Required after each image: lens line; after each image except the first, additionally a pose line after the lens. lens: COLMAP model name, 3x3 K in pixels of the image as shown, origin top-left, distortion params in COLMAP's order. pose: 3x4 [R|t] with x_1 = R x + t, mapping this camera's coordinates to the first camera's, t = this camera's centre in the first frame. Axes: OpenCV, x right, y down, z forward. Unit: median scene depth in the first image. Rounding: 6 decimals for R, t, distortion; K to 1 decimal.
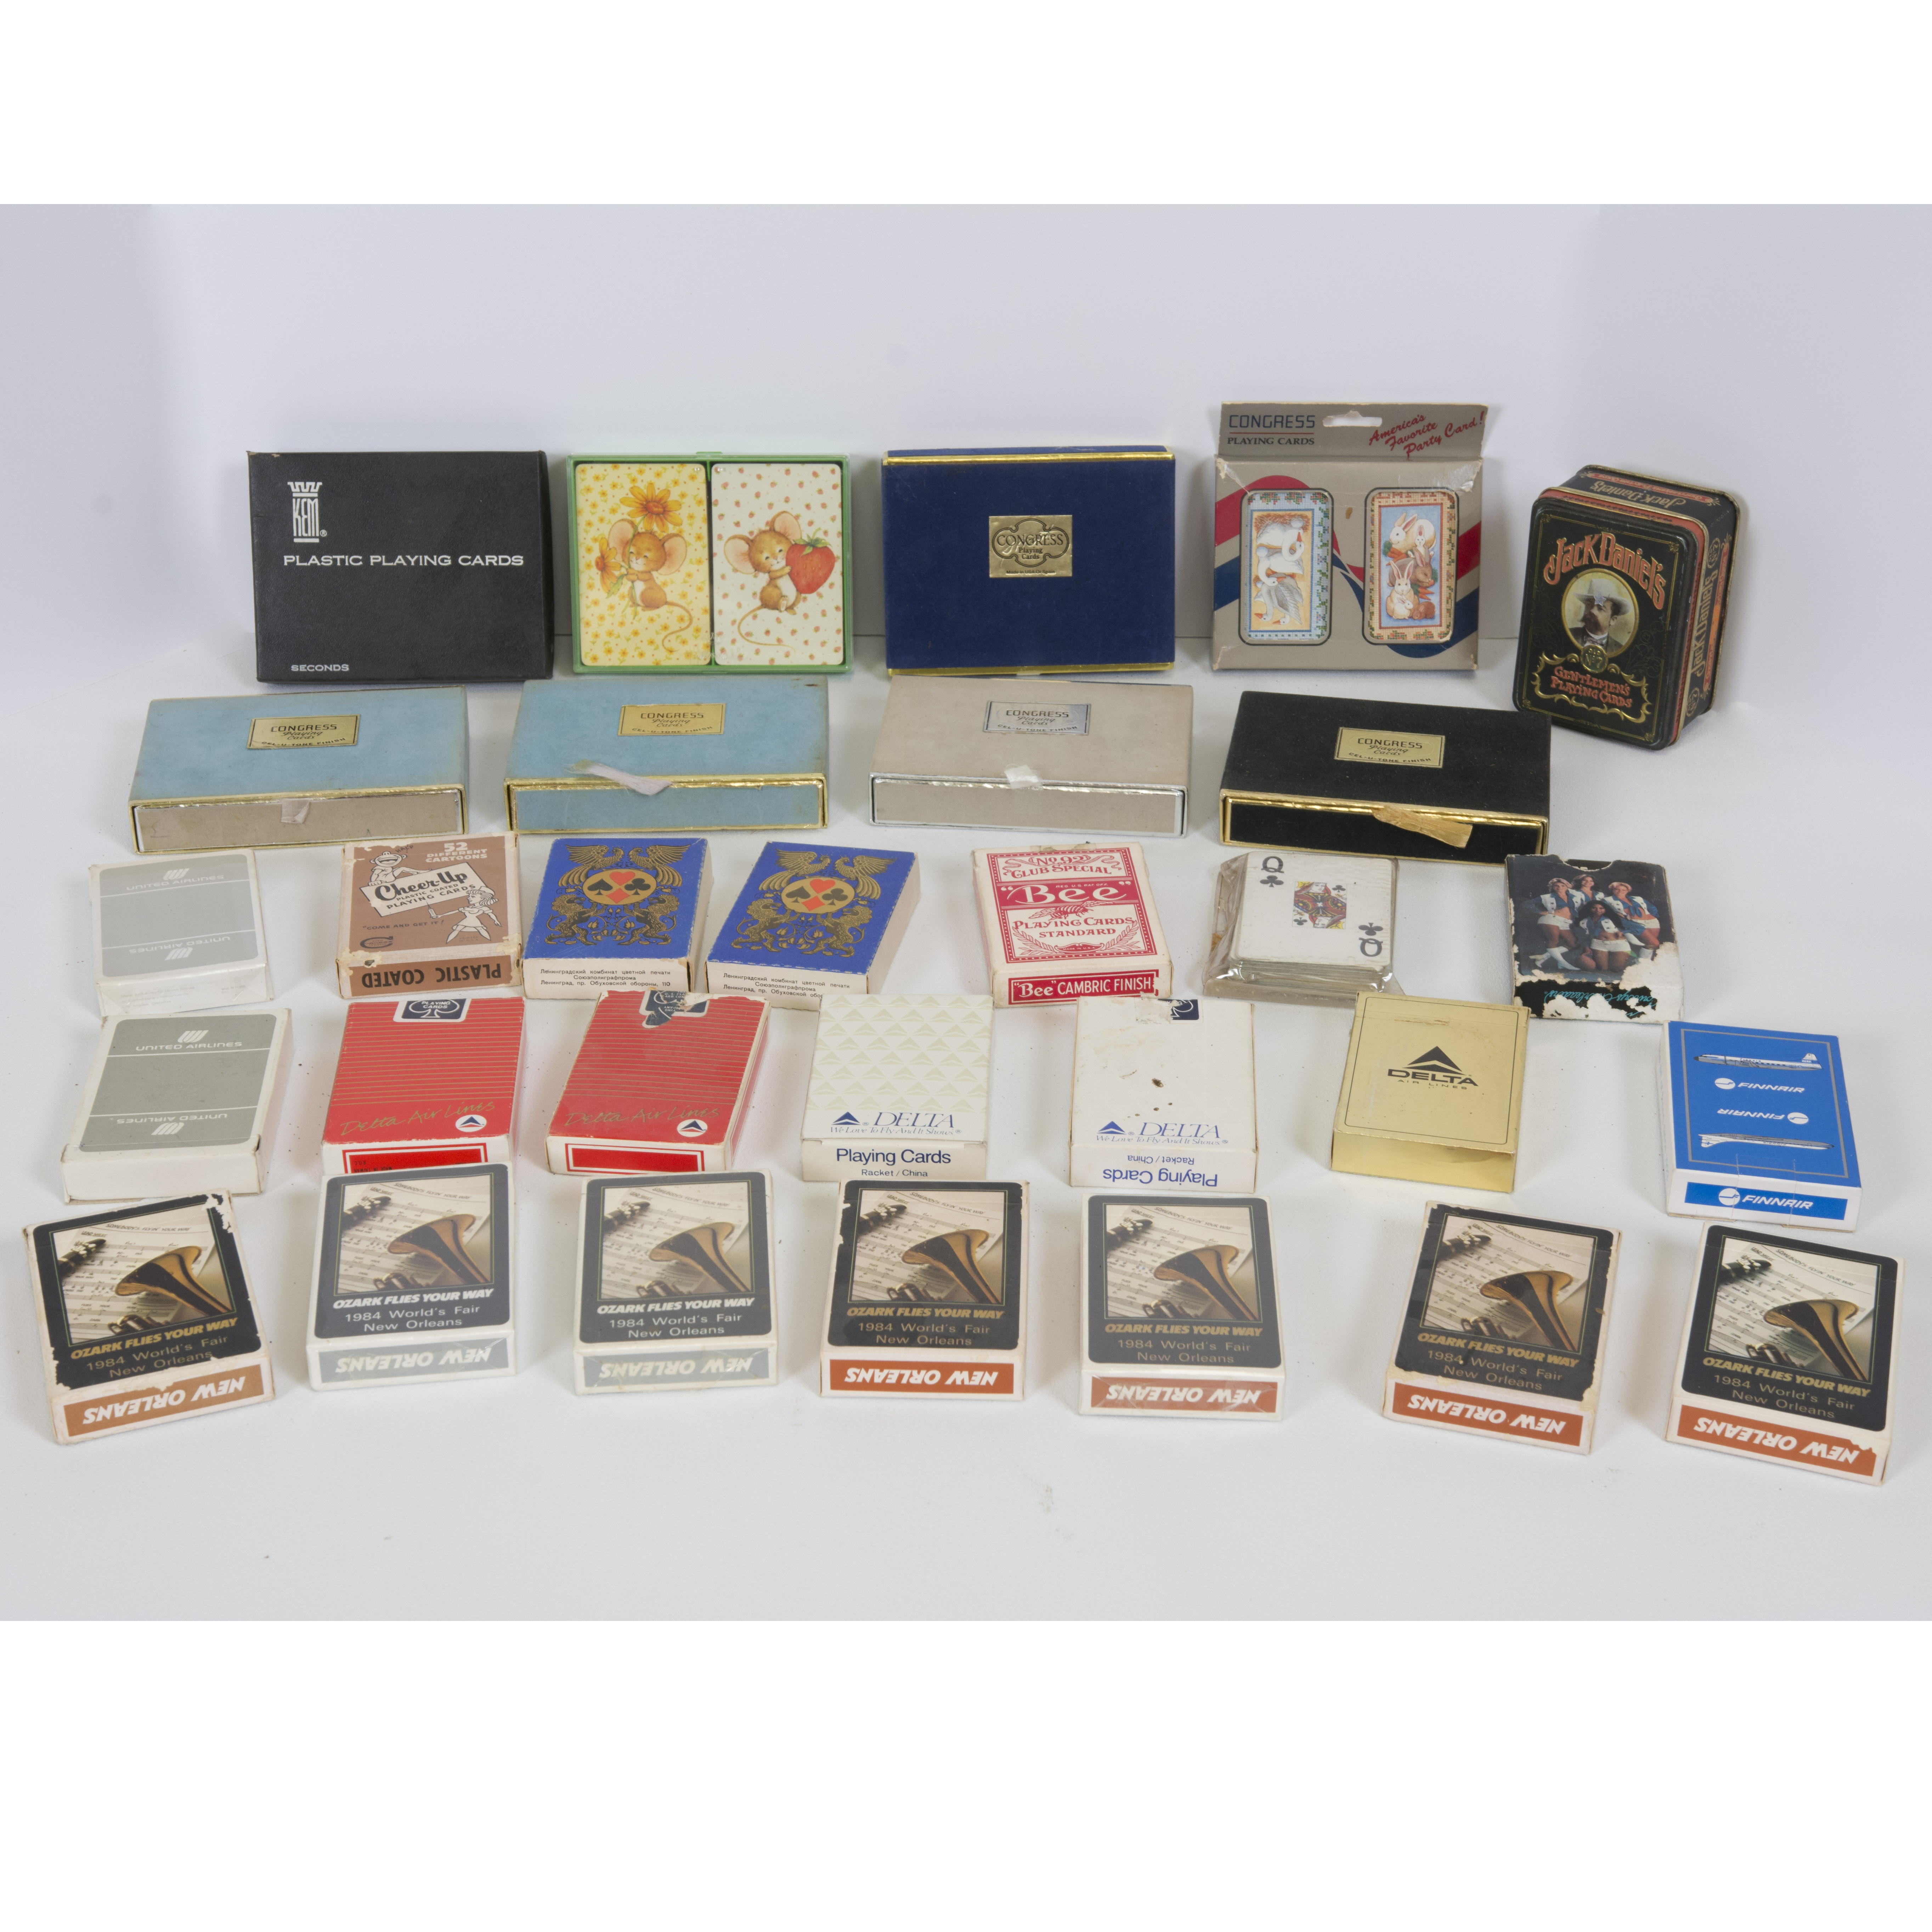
lens RADIAL K [[2883.9, 0, 1003.9], [0, 2883.9, 895.5], [0, 0, 1]] dist [0.075617, 0.000000]
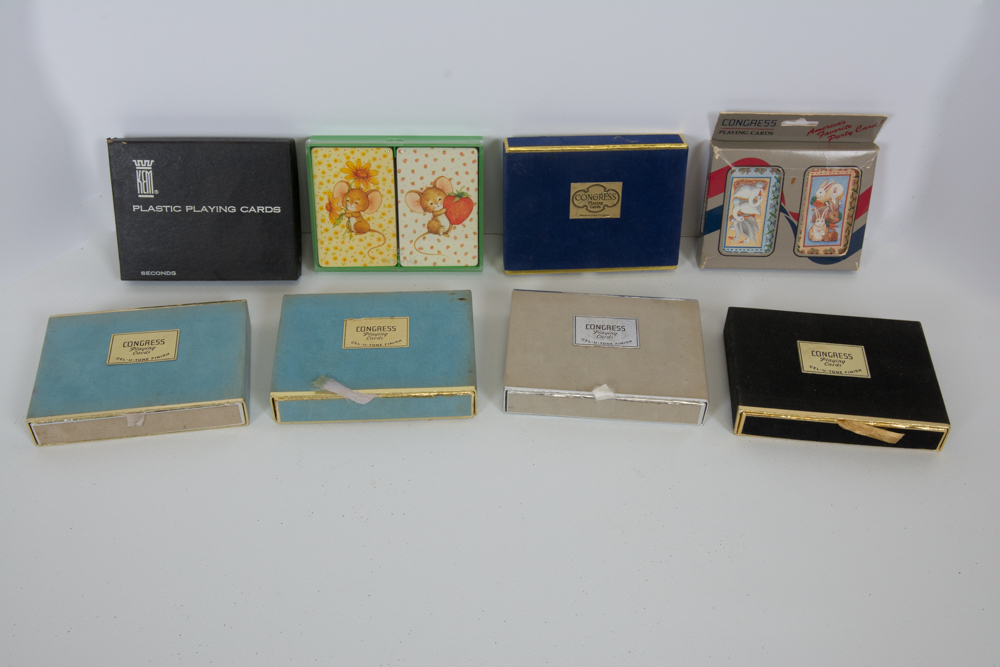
lens RADIAL K [[1033.8, 0, 495.8], [0, 1033.8, 340.3], [0, 0, 1]] dist [-0.006894, 0.000000]
pose [[0.999924, 0.004124, 0.011615, -0.052756], [-0.006705, 0.972735, 0.231821, -0.178288], [-0.010342, -0.231882, 0.972689, 0.421634]]
